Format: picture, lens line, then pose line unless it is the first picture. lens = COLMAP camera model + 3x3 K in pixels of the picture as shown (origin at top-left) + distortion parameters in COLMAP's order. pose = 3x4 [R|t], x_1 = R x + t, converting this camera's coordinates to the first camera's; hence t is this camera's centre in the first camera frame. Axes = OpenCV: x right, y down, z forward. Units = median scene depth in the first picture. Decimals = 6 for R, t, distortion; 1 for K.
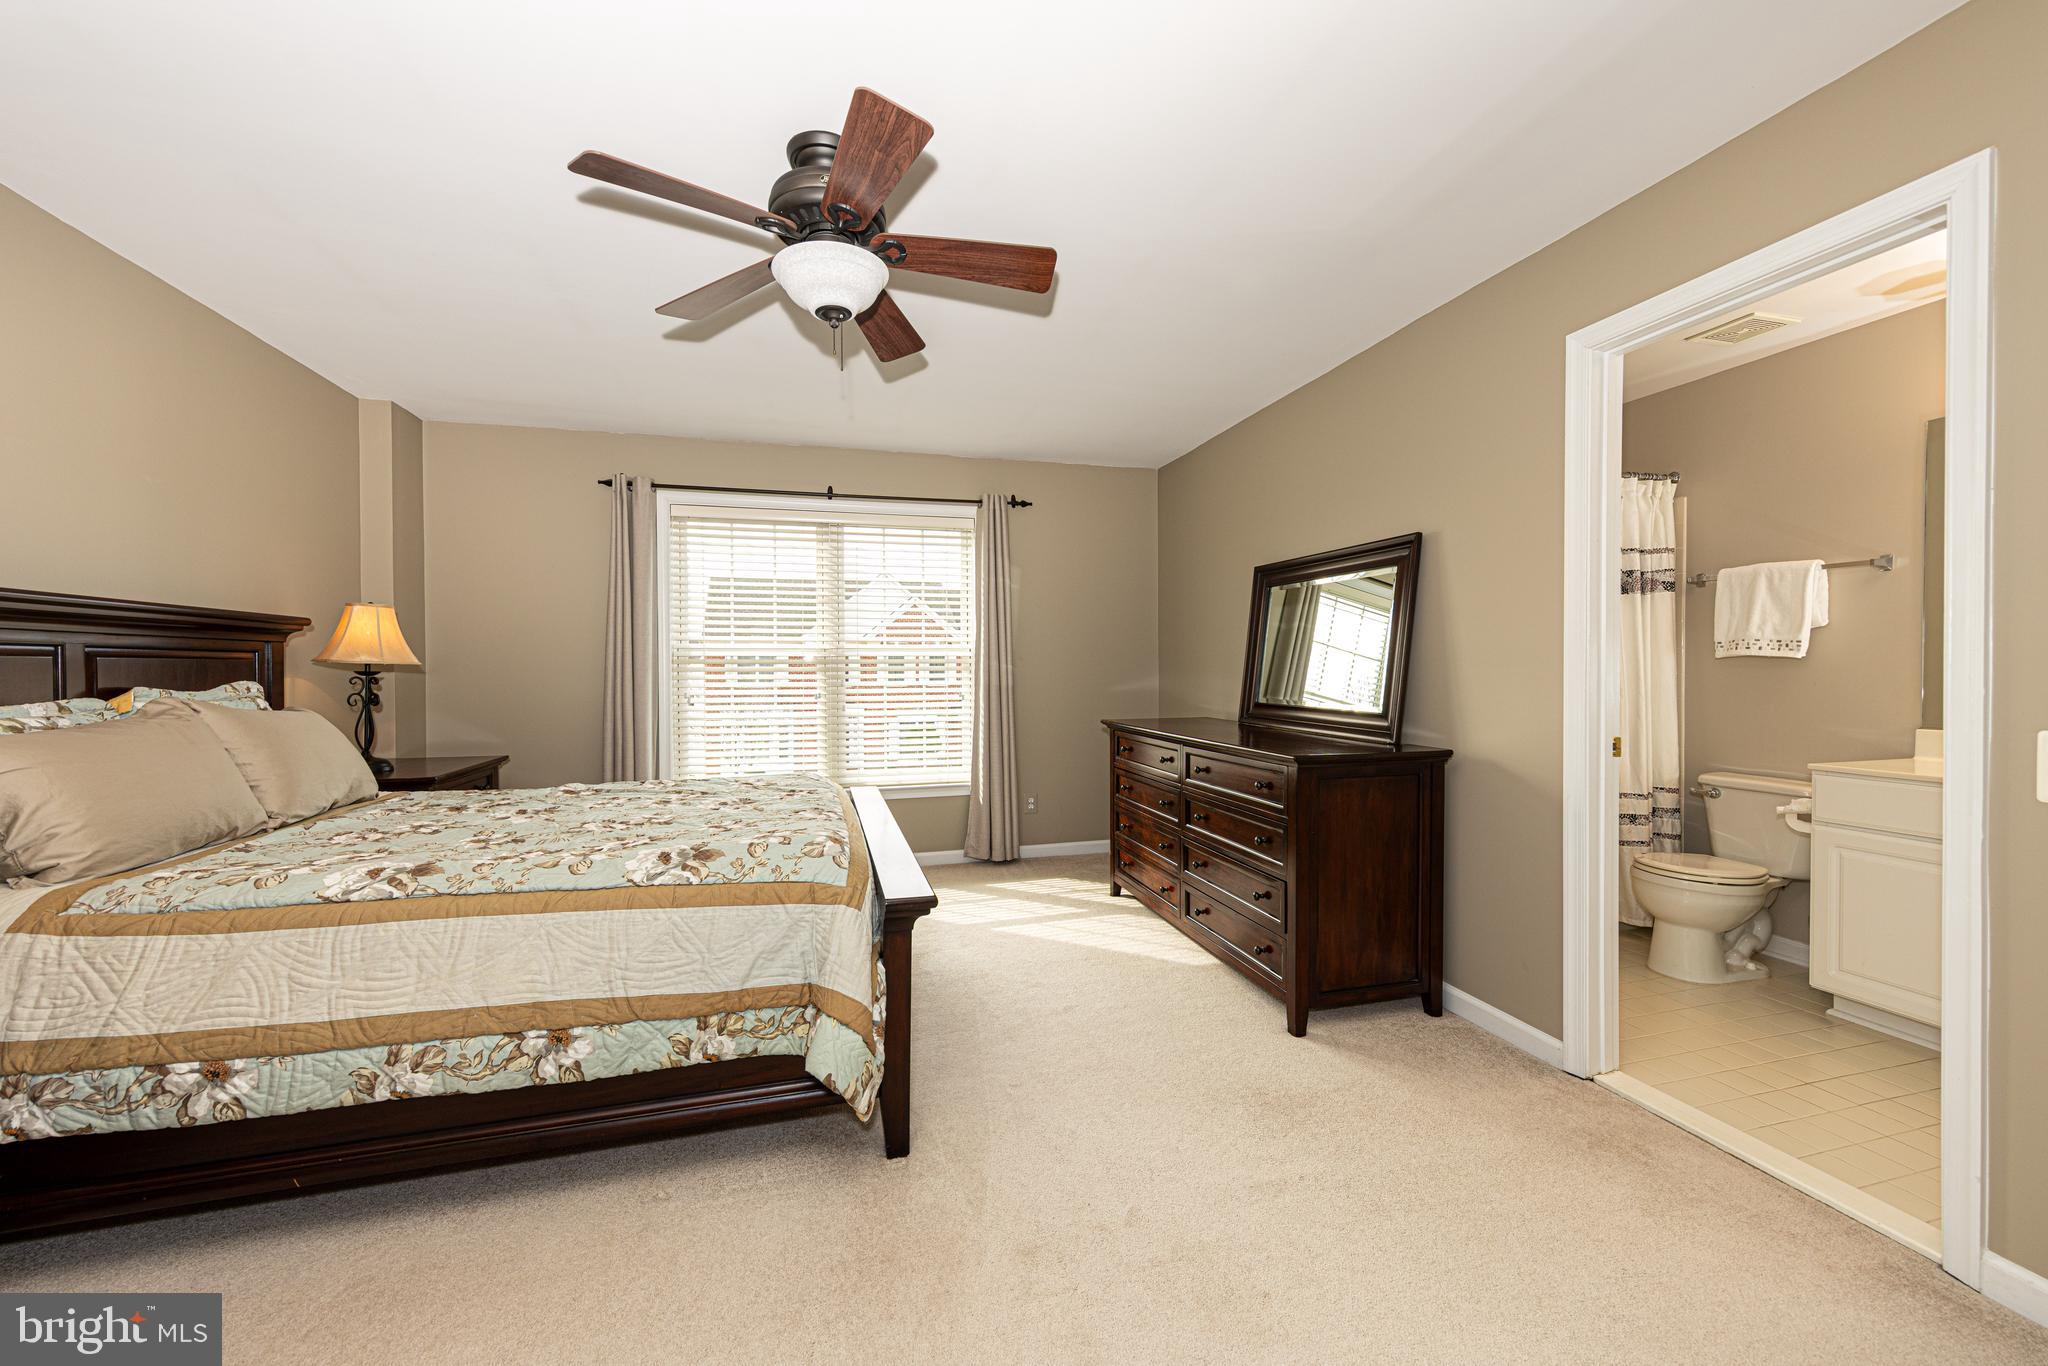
lens RADIAL K [[807.7, 0, 1026.6], [0, 807.7, 652.4], [0, 0, 1]] dist [0.003790, 0.000393]
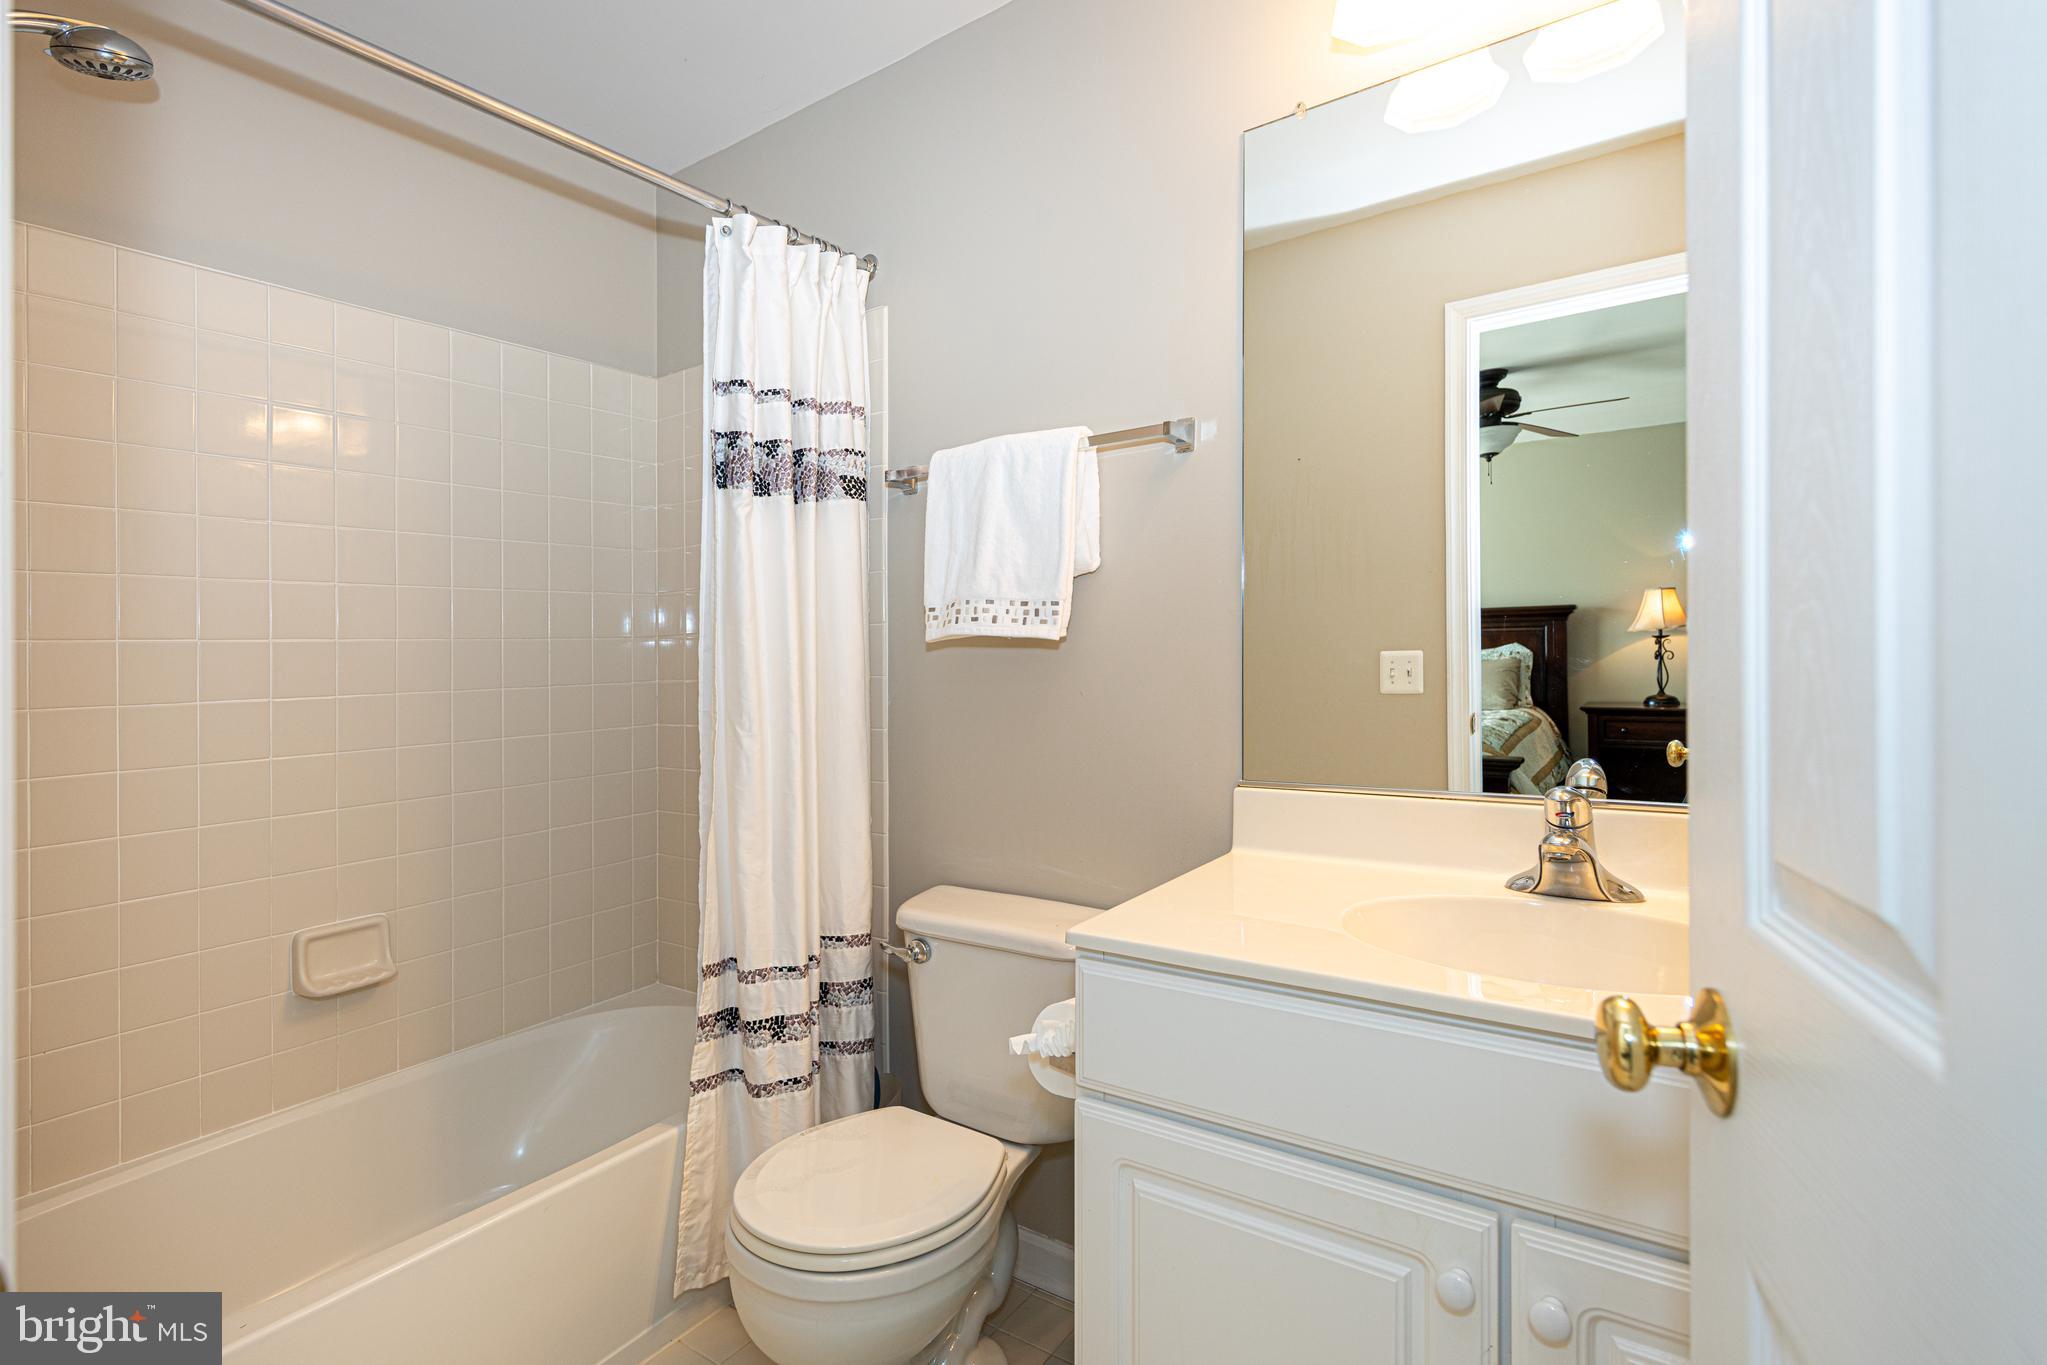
lens RADIAL K [[954.7, 0, 1023.4], [0, 954.7, 667.4], [0, 0, 1]] dist [-0.000462, -0.000021]
pose [[0.763140, -0.027696, 0.645639, 0.556753], [0.015088, 0.999572, 0.025045, 0.008370], [-0.646057, -0.009372, 0.763232, 0.566672]]
